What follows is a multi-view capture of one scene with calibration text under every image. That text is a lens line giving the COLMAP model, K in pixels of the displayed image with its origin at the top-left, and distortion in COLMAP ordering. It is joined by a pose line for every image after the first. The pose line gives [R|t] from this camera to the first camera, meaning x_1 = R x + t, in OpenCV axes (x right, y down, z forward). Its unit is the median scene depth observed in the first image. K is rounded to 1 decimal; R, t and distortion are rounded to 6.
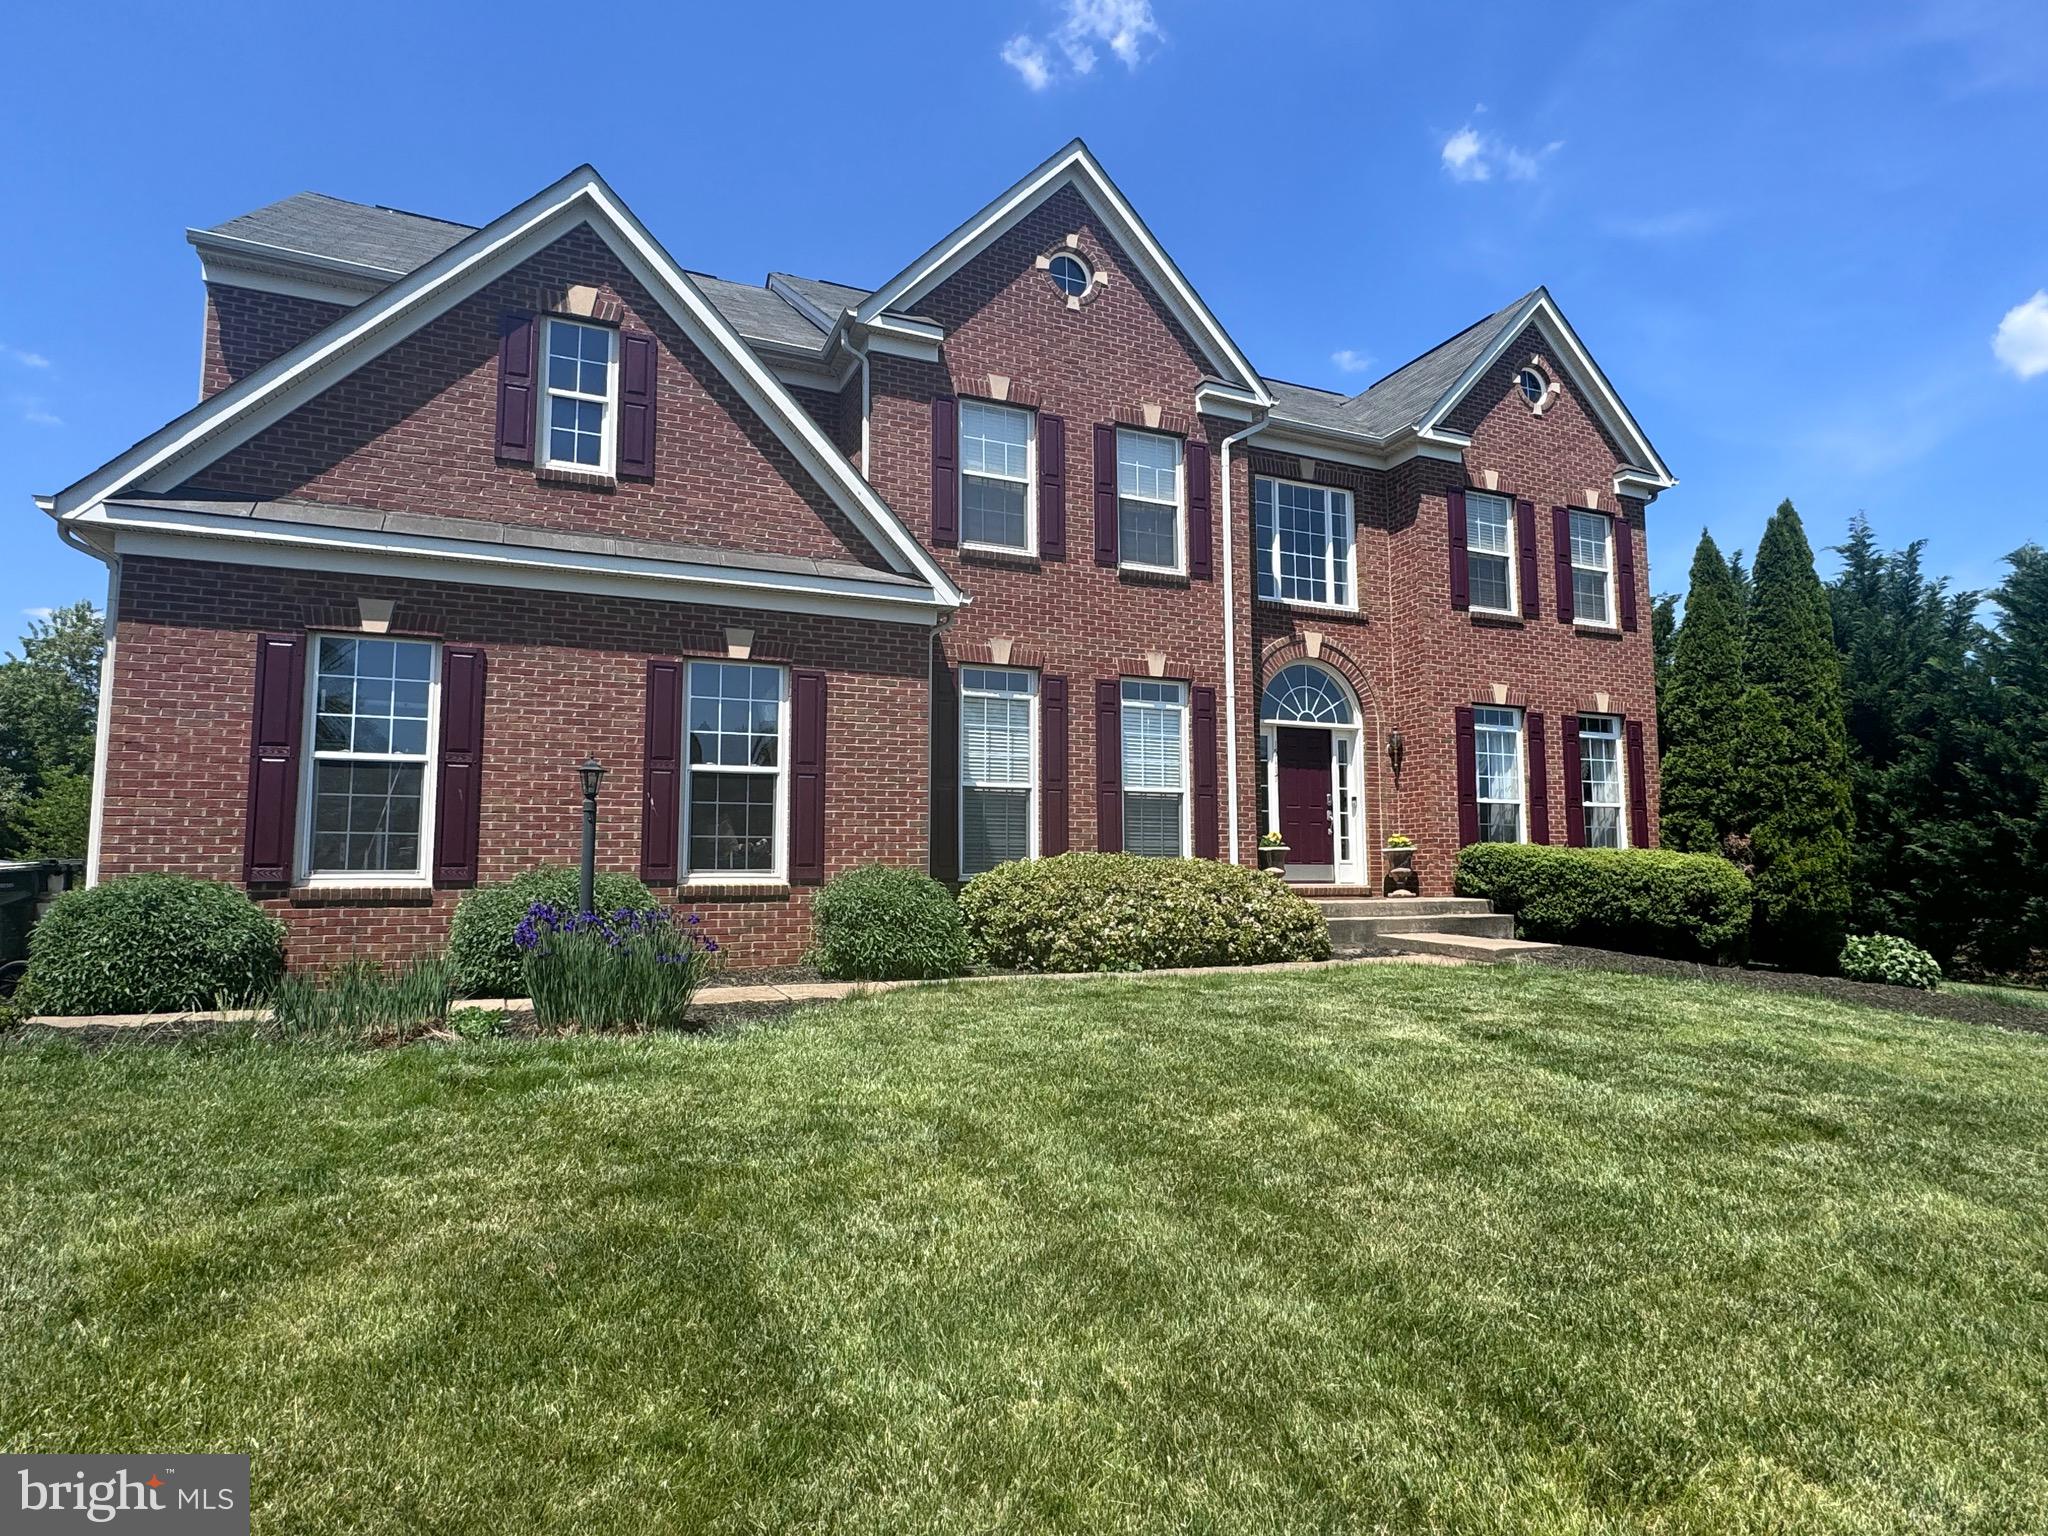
lens RADIAL K [[1126.2, 0, 1026.2], [0, 1126.2, 768.4], [0, 0, 1]] dist [-0.013654, 0.002545]
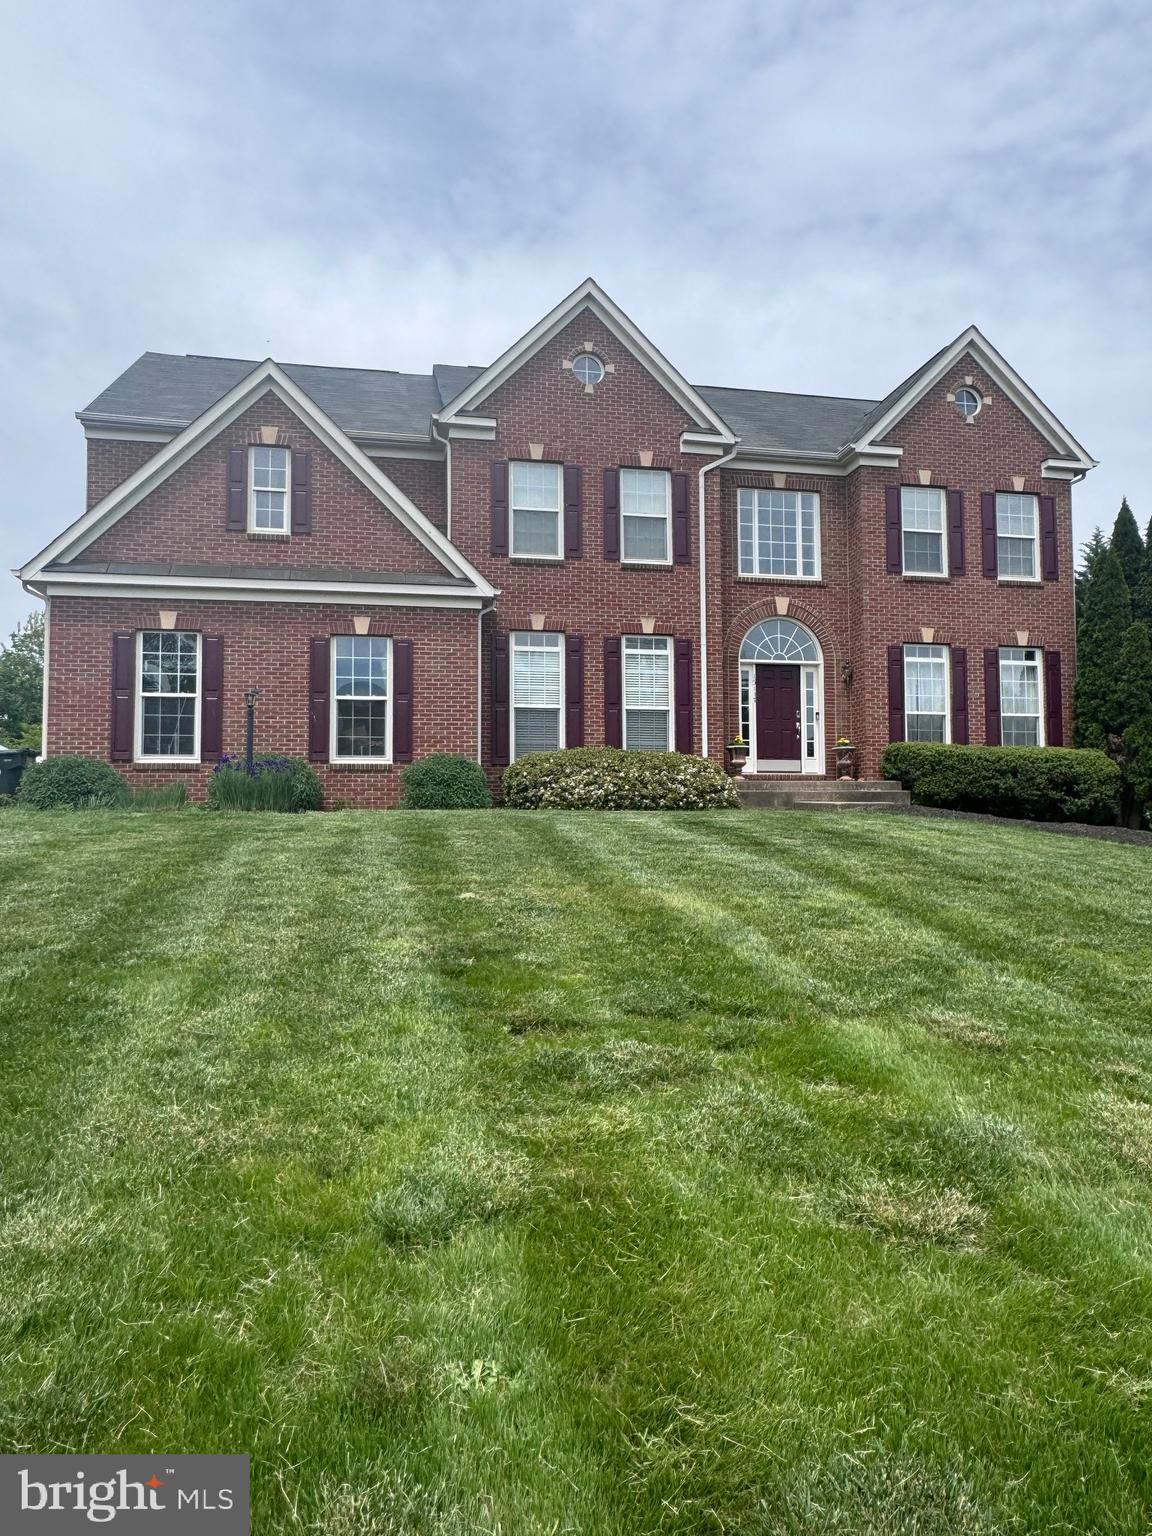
lens RADIAL K [[1035.1, 0, 574.6], [0, 1035.1, 767.6], [0, 0, 1]] dist [-0.015980, 0.001219]
pose [[0.975162, -0.014928, -0.220991, 0.319377], [0.023928, 0.998987, 0.038108, 0.042614], [0.220198, -0.042449, 0.974531, -0.378836]]
